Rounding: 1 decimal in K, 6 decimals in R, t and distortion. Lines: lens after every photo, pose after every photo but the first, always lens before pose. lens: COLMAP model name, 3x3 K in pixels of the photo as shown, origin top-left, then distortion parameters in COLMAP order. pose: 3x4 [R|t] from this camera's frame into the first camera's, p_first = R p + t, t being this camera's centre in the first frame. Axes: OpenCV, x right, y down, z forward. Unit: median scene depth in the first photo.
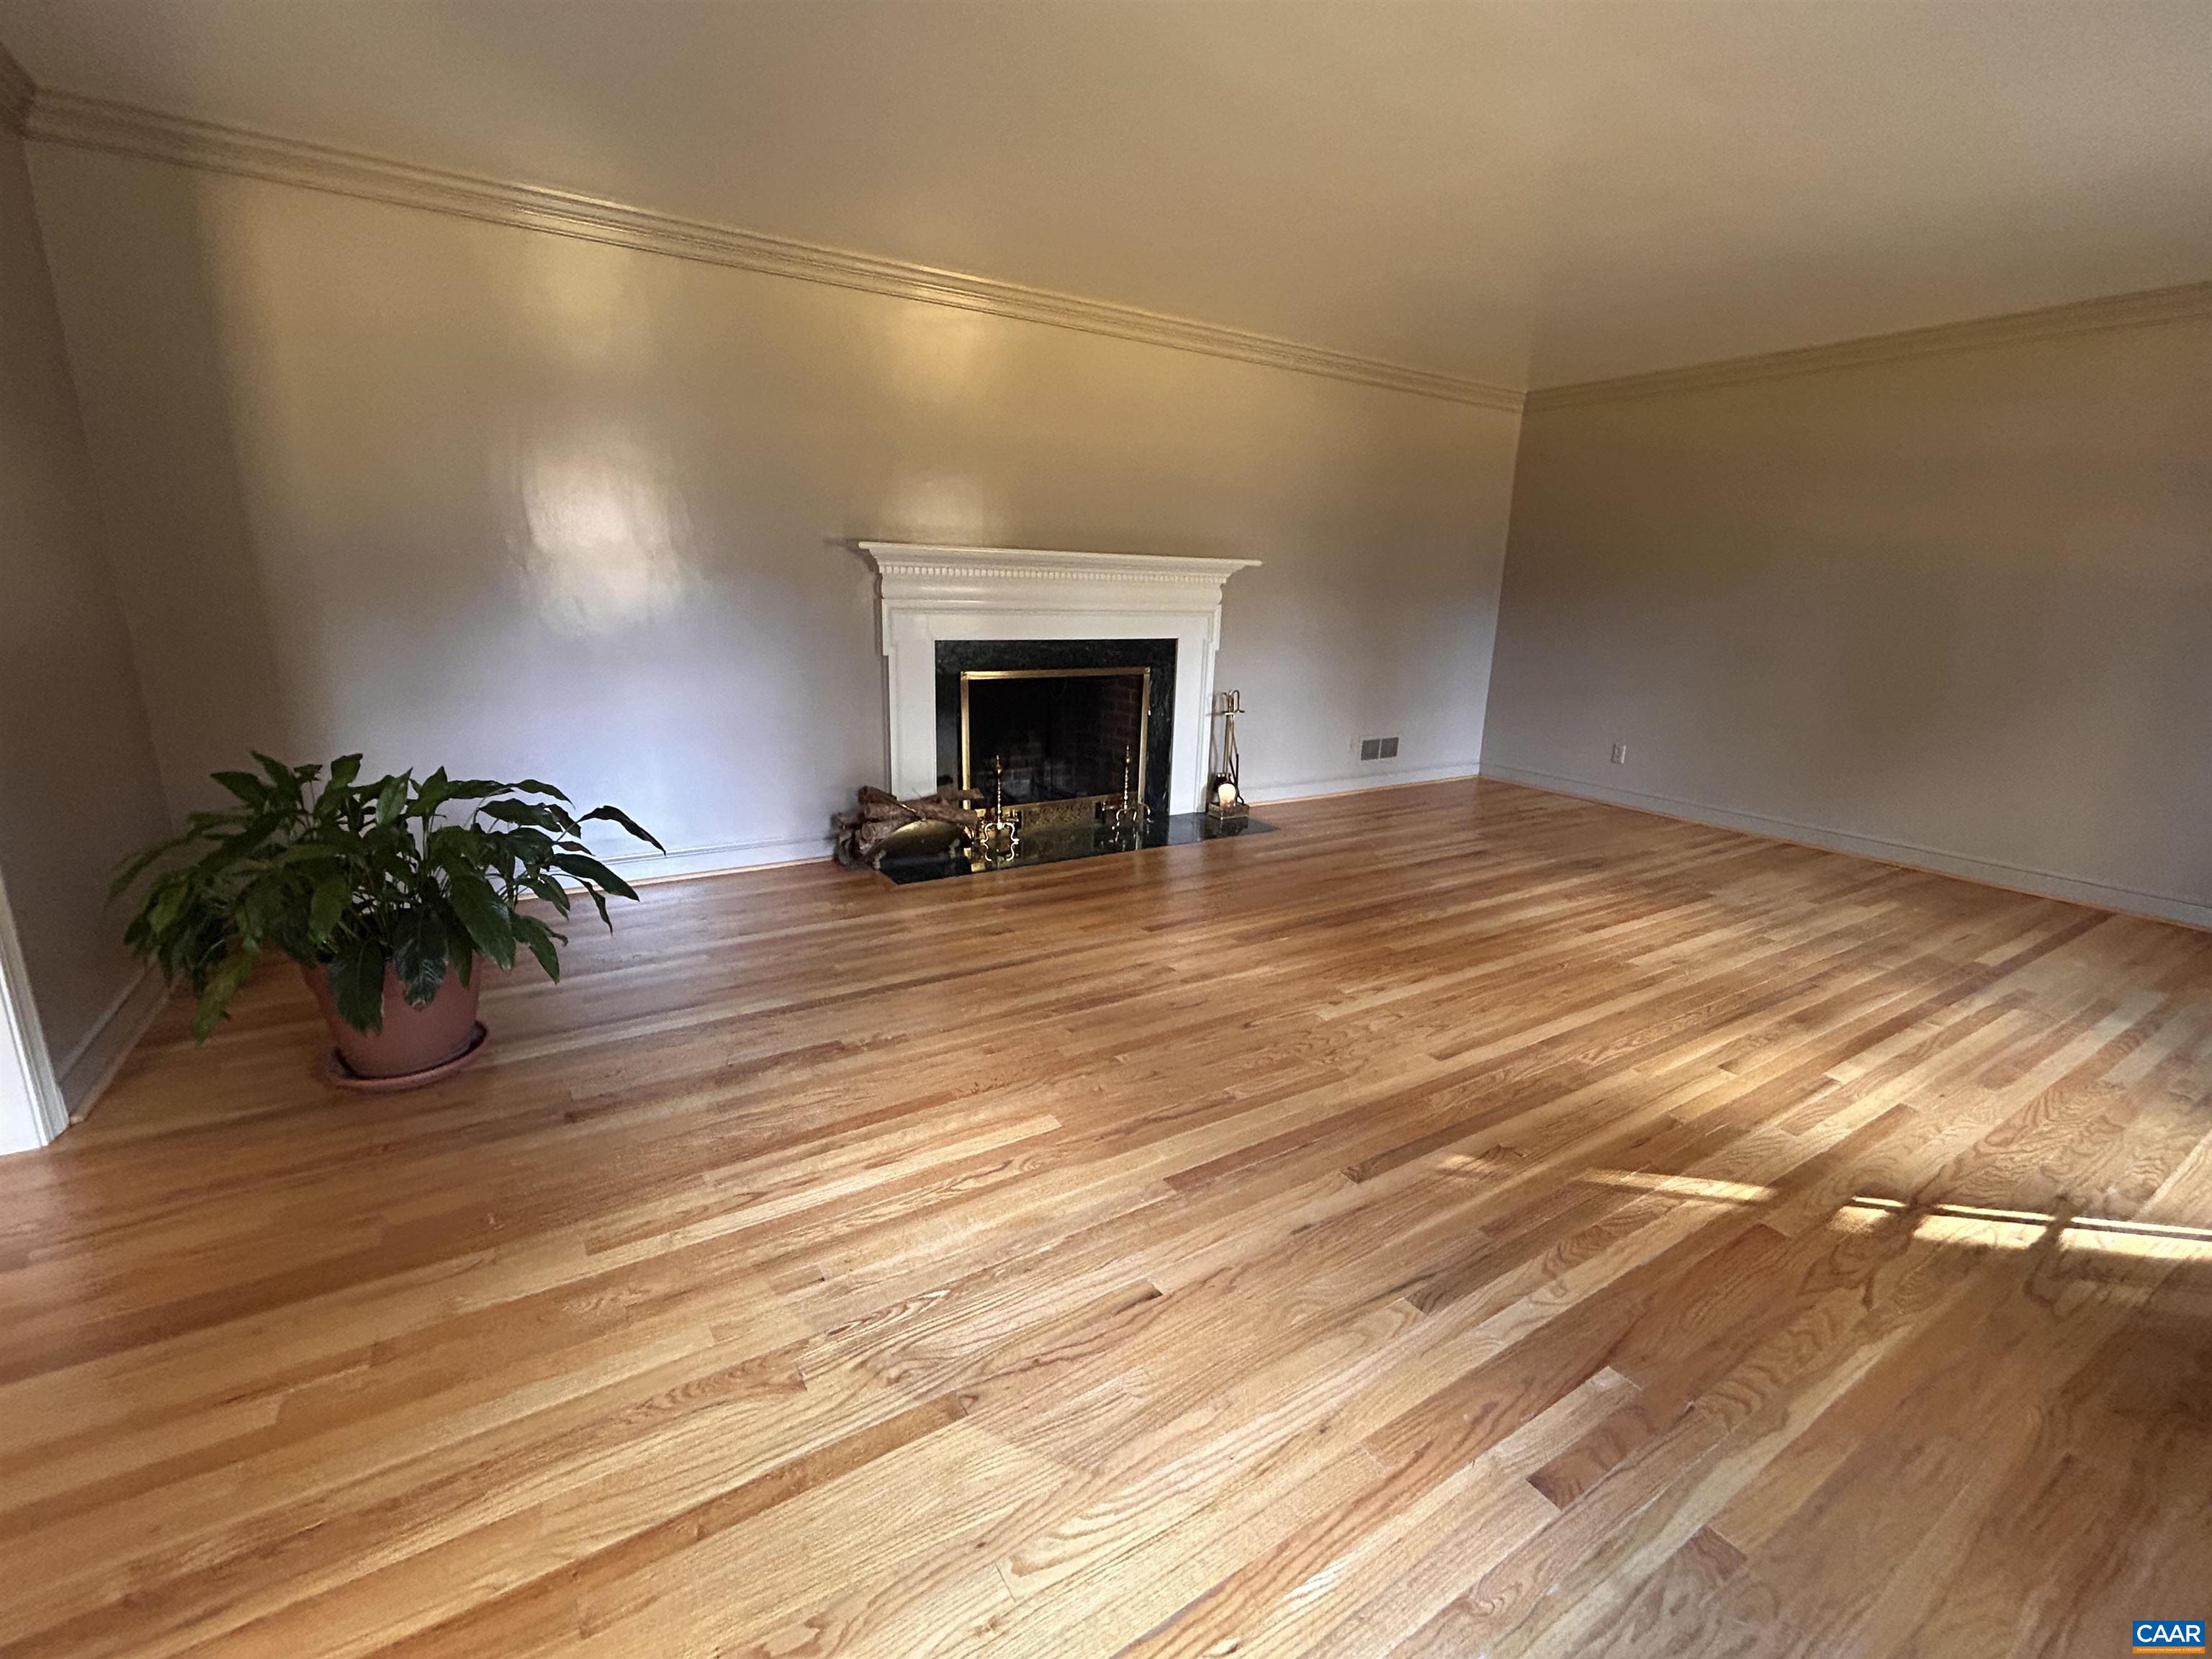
lens RADIAL K [[963.2, 0, 1116.5], [0, 963.2, 833.2], [0, 0, 1]] dist [0.000901, -0.000183]
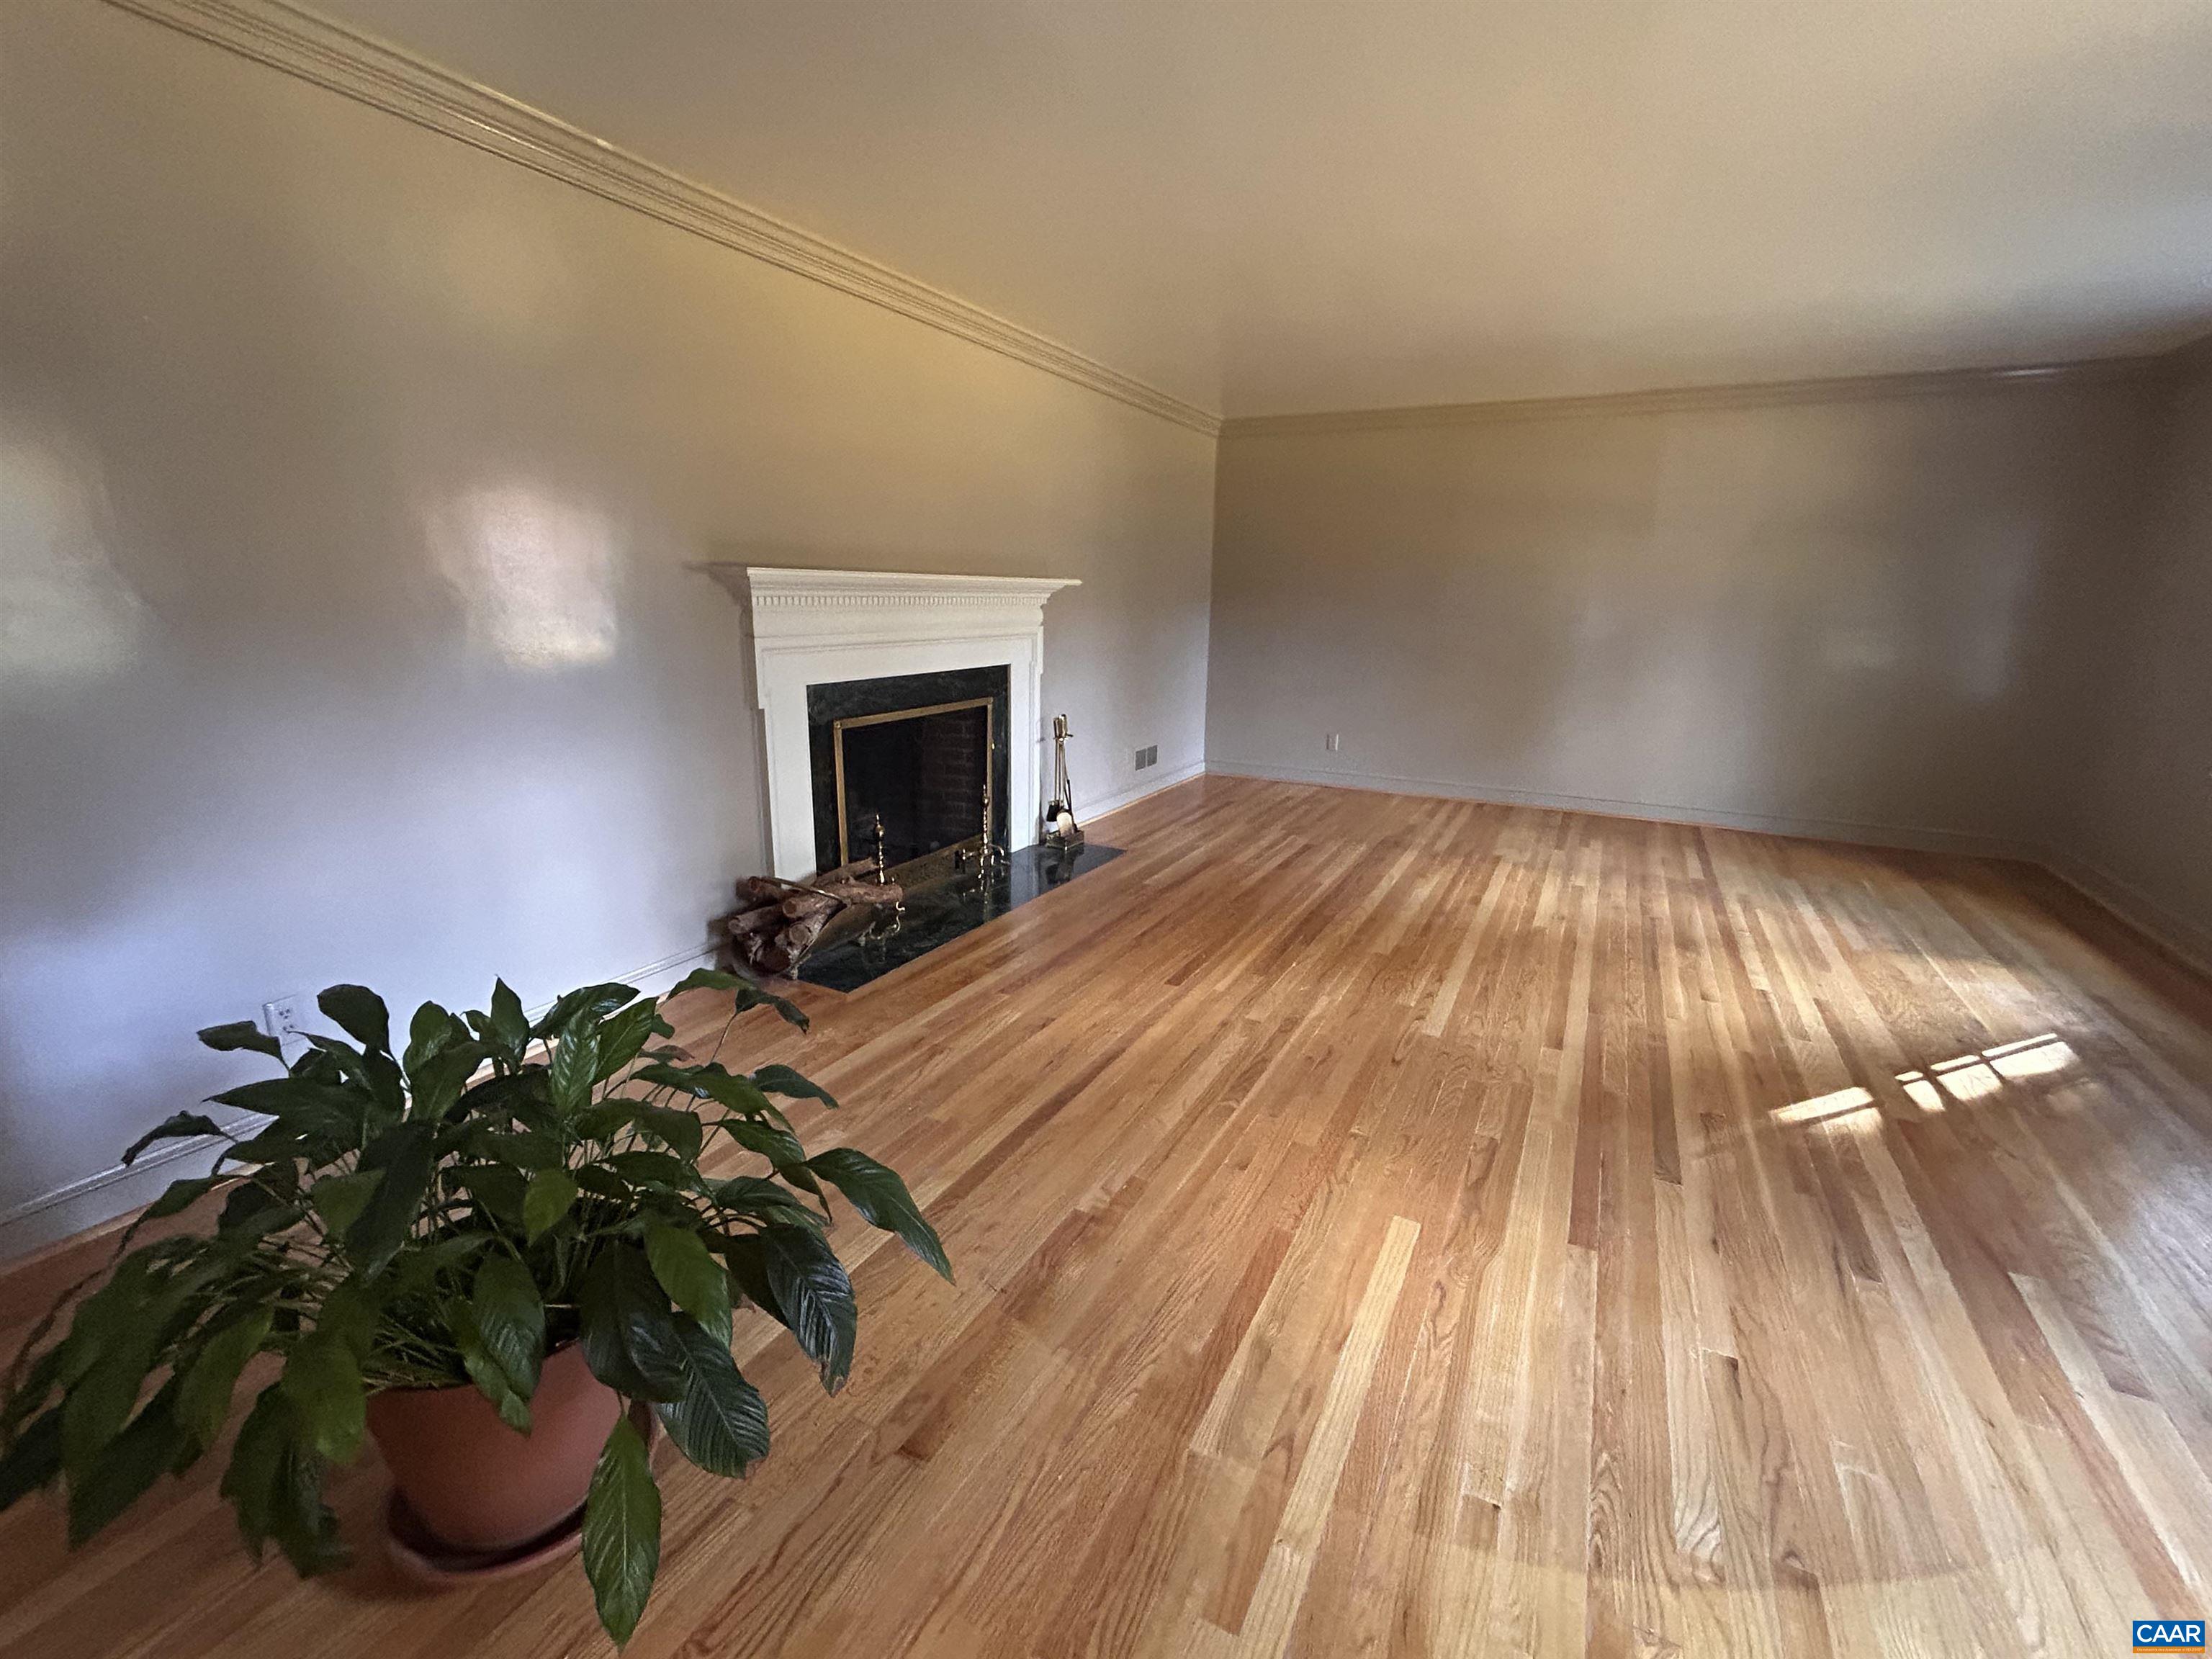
lens RADIAL K [[963.2, 0, 1103.0], [0, 963.2, 826.0], [0, 0, 1]] dist [0.000901, -0.000183]
pose [[0.870622, -0.132452, 0.473786, -0.413811], [0.135455, 0.990389, 0.027962, -0.079745], [-0.472936, 0.039832, 0.880196, 0.190856]]
